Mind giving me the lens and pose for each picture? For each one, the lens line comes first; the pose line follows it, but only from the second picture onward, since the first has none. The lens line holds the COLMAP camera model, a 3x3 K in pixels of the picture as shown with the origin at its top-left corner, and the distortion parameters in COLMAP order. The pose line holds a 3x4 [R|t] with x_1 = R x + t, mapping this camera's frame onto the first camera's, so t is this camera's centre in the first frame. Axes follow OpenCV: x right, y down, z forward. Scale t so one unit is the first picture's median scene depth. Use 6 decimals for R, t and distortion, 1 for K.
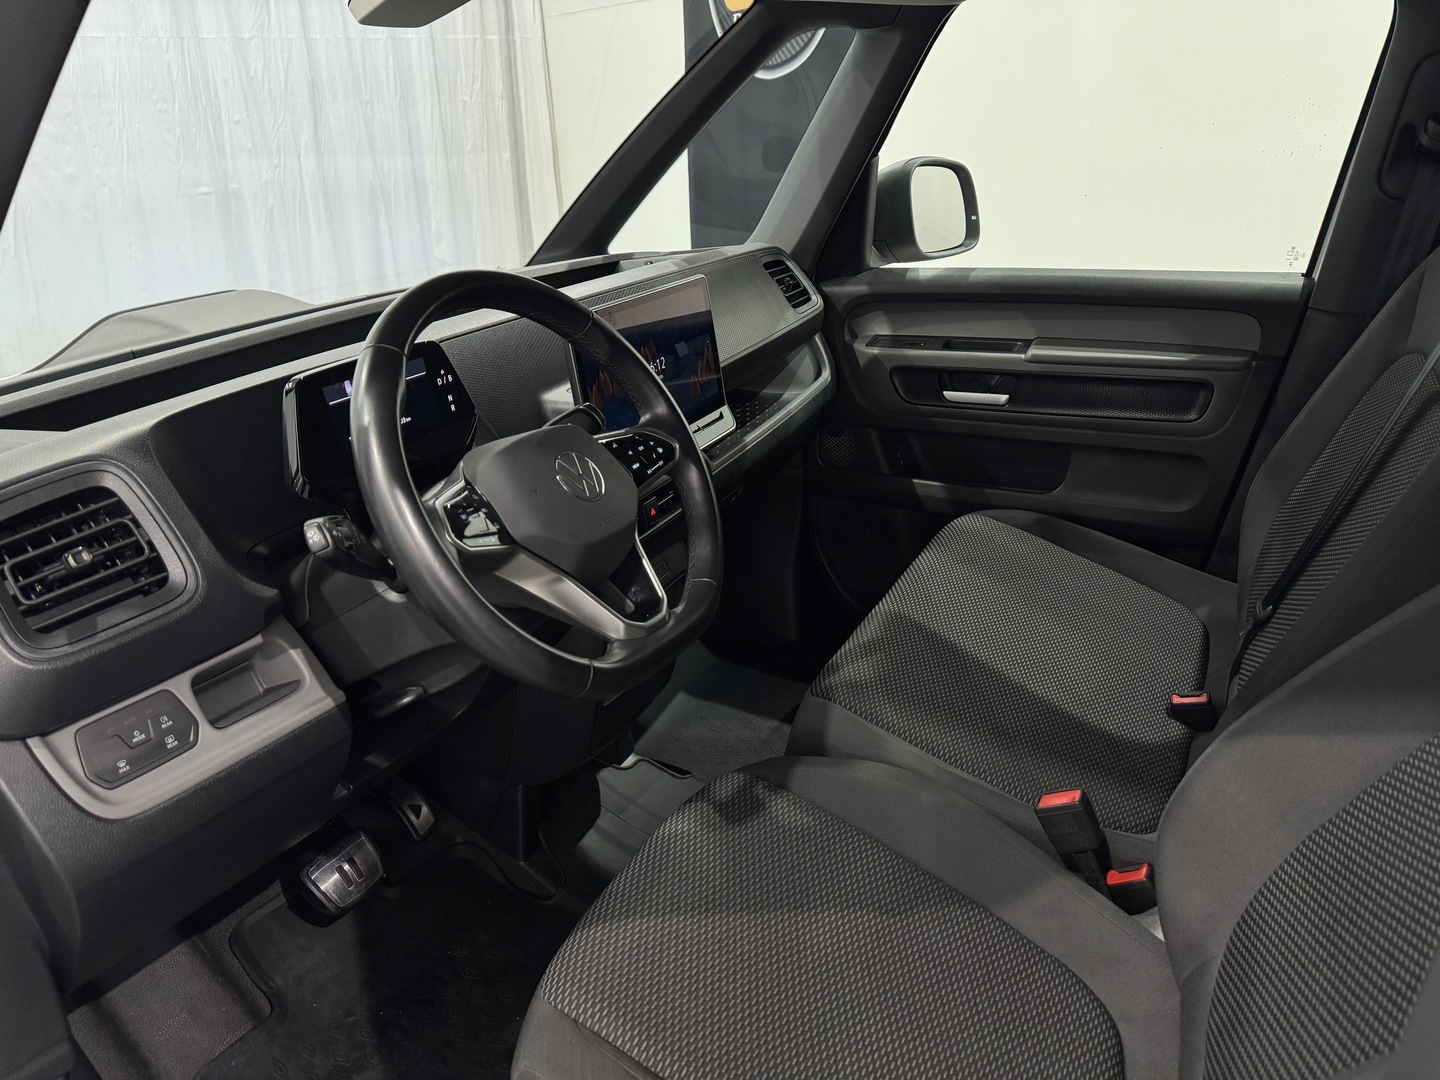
lens RADIAL K [[1013.6, 0, 720.0], [0, 1013.6, 540.0], [0, 0, 1]] dist [0.142850, -0.175836]
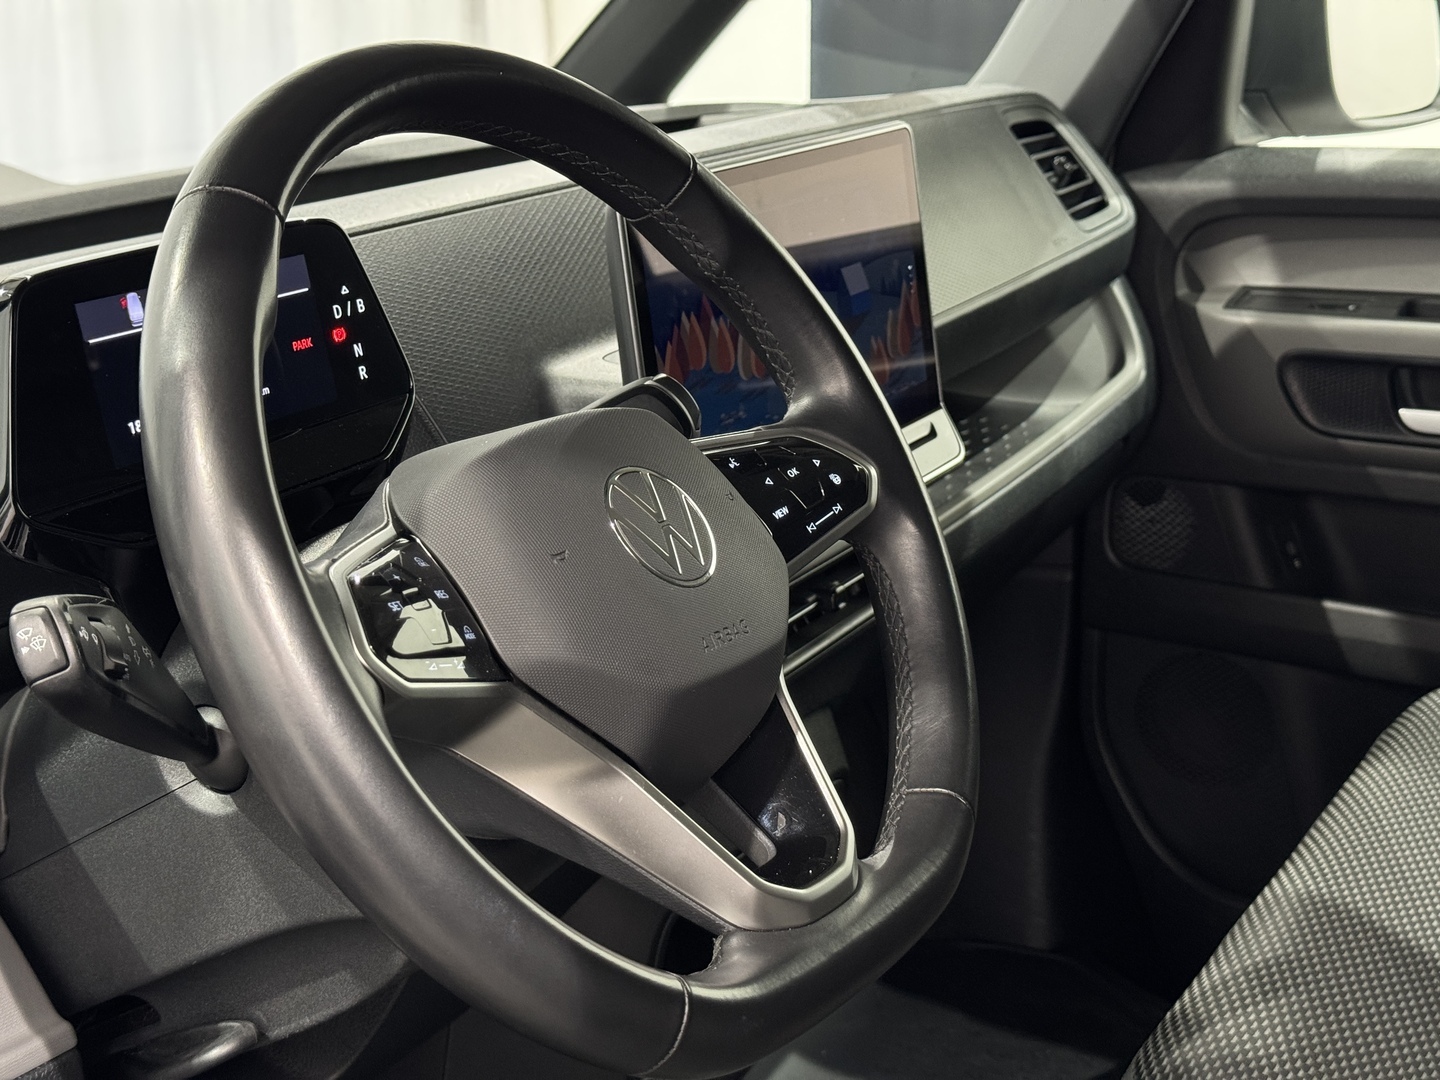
lens RADIAL K [[2053.4, 0, 720.0], [0, 2053.4, 540.0], [0, 0, 1]] dist [0.230206, -0.597817]
pose [[0.997775, 0.035782, -0.056250, -0.059115], [-0.040756, 0.995114, -0.089933, 0.015977], [0.052758, 0.092026, 0.994358, 0.142993]]
